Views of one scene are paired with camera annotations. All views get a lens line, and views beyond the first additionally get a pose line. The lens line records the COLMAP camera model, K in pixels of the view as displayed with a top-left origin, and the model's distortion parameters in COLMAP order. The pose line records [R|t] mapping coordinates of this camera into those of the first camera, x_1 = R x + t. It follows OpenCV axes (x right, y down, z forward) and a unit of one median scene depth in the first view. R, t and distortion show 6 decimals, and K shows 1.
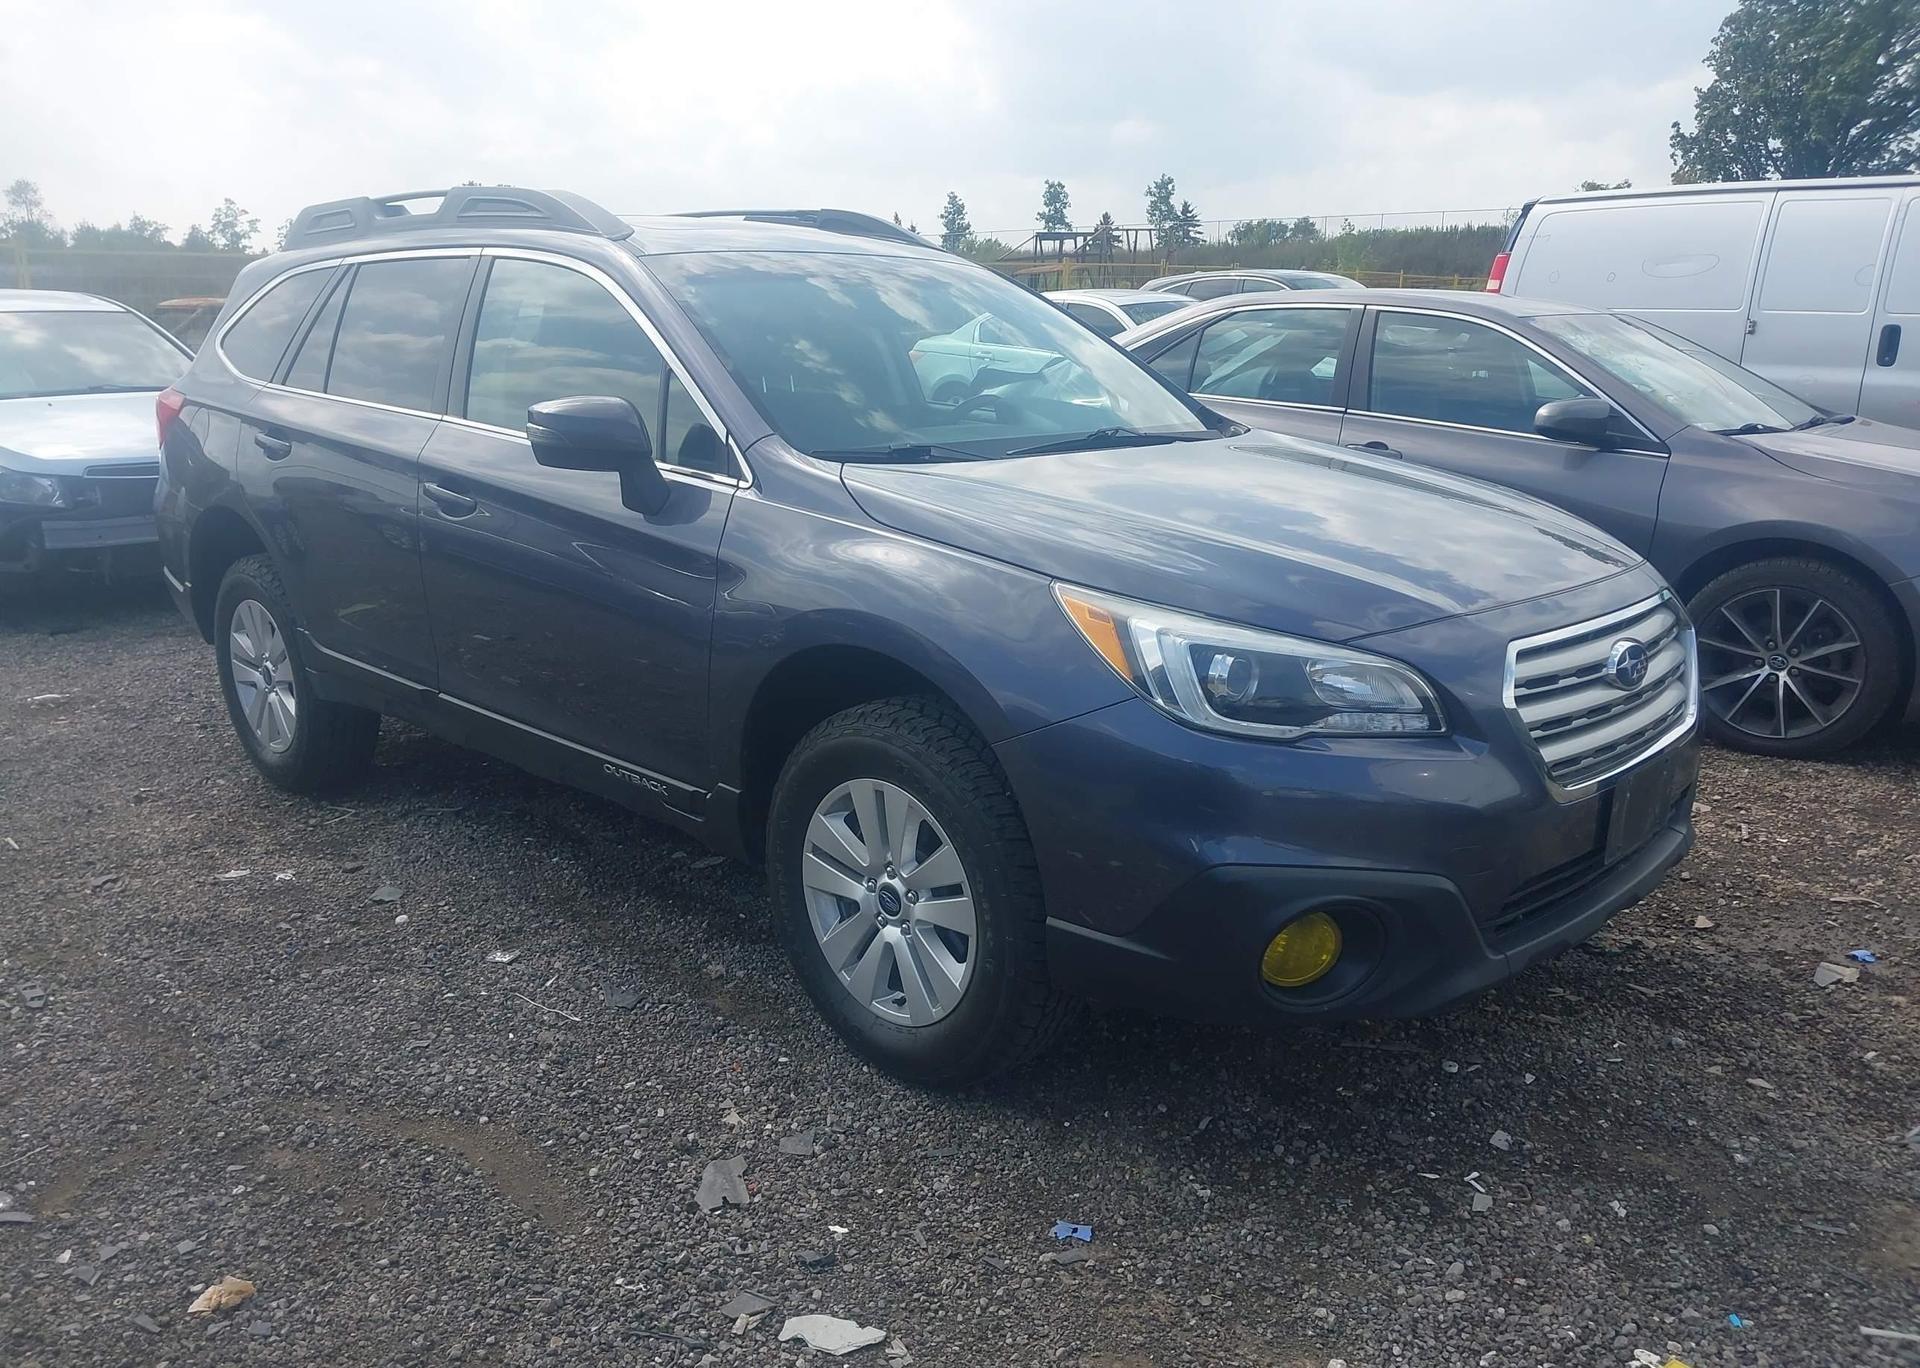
lens RADIAL K [[1566.5, 0, 975.7], [0, 1566.5, 686.7], [0, 0, 1]] dist [0.035723, -0.059995]
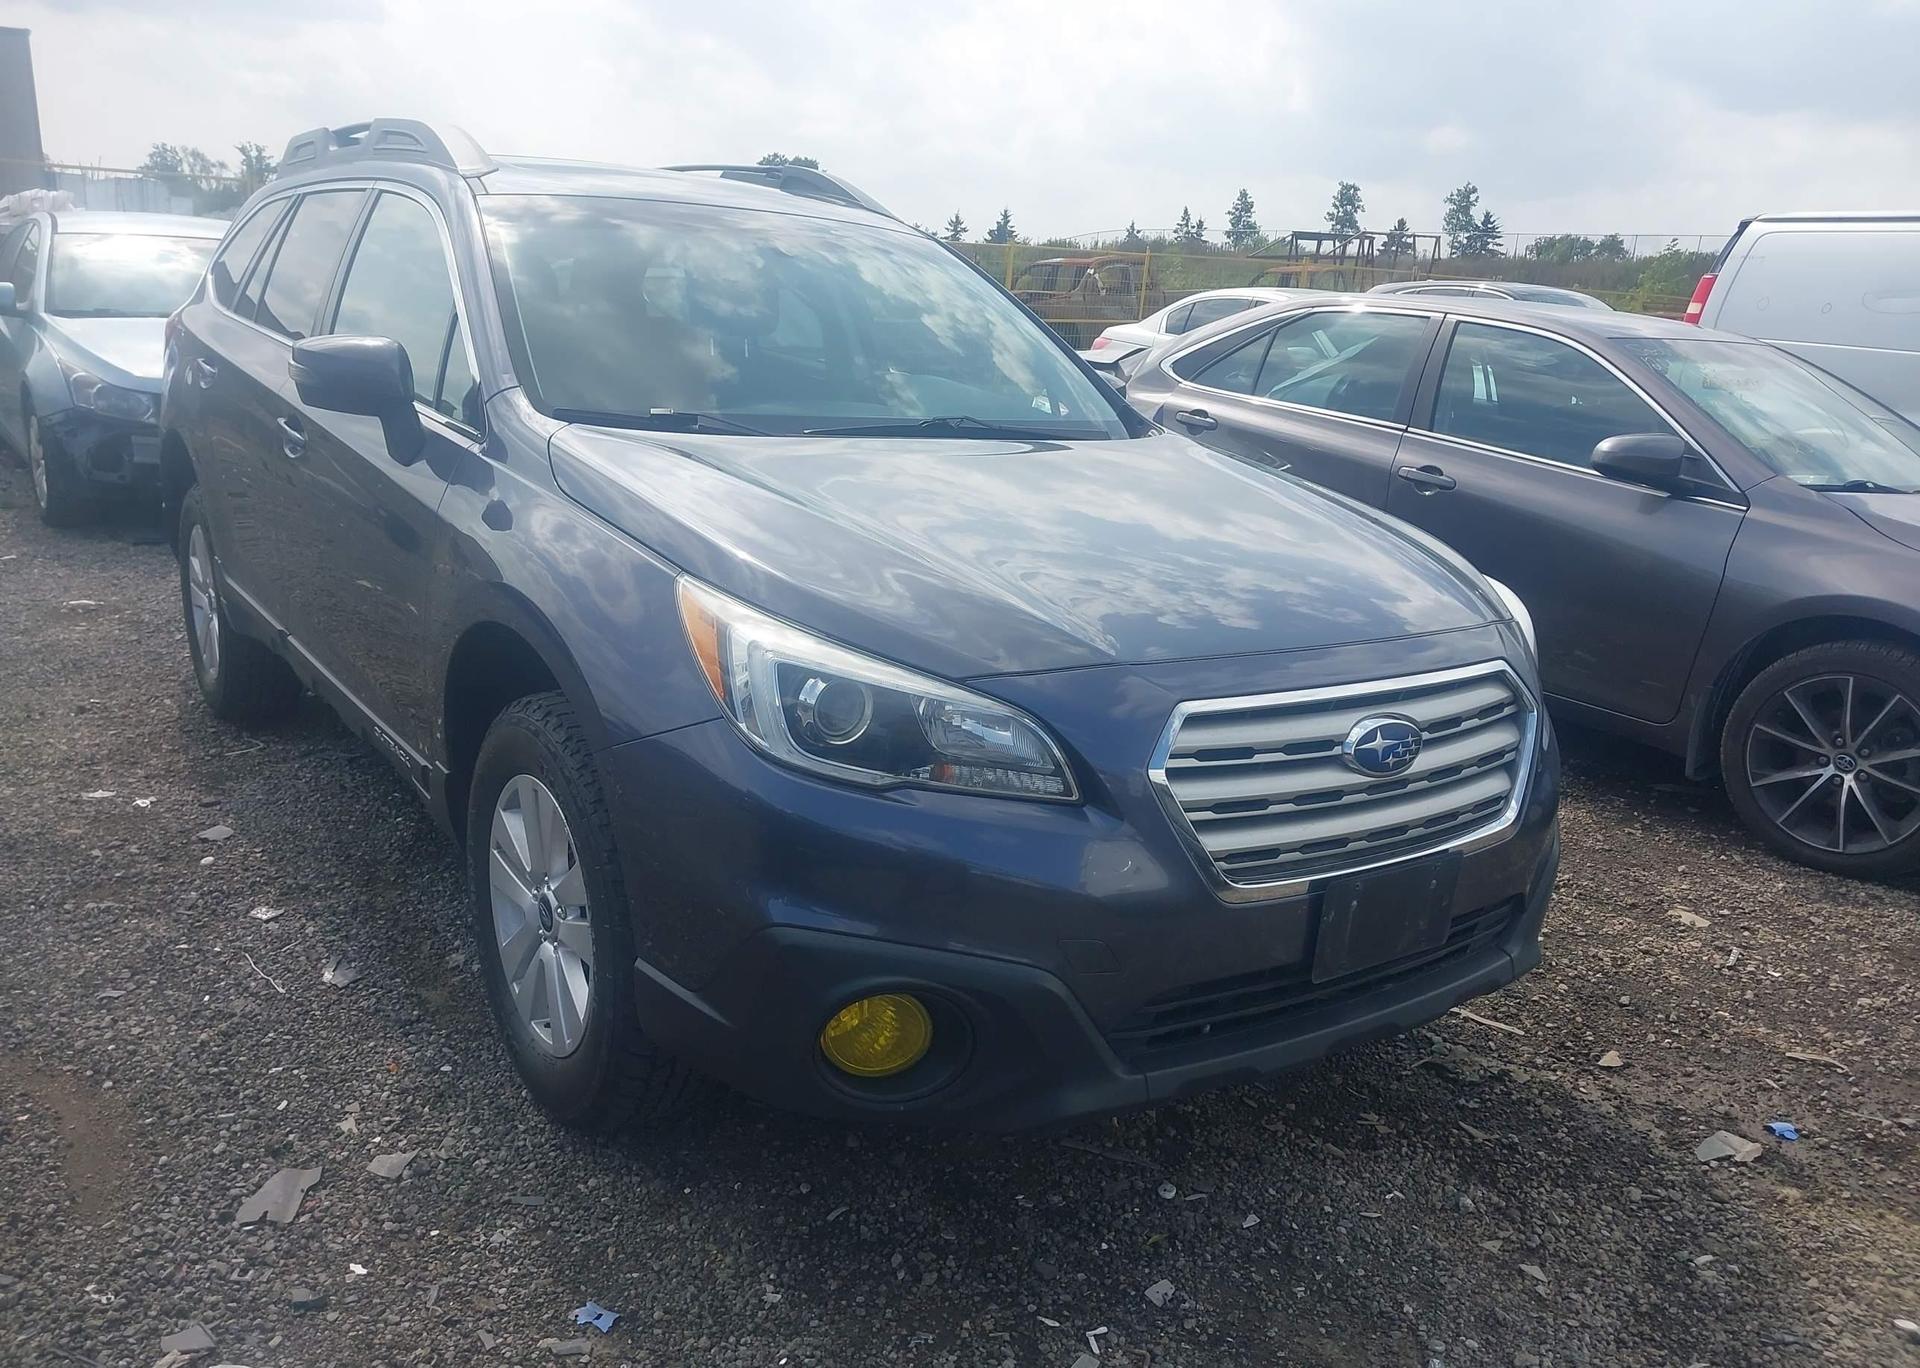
lens RADIAL K [[1571.4, 0, 960.0], [0, 1571.4, 684.0], [0, 0, 1]] dist [0.002122, -0.002164]
pose [[0.980166, 0.107692, -0.166362, 0.268129], [-0.107052, 0.994171, 0.012838, -0.026474], [0.166775, 0.005226, 0.985981, 0.125085]]
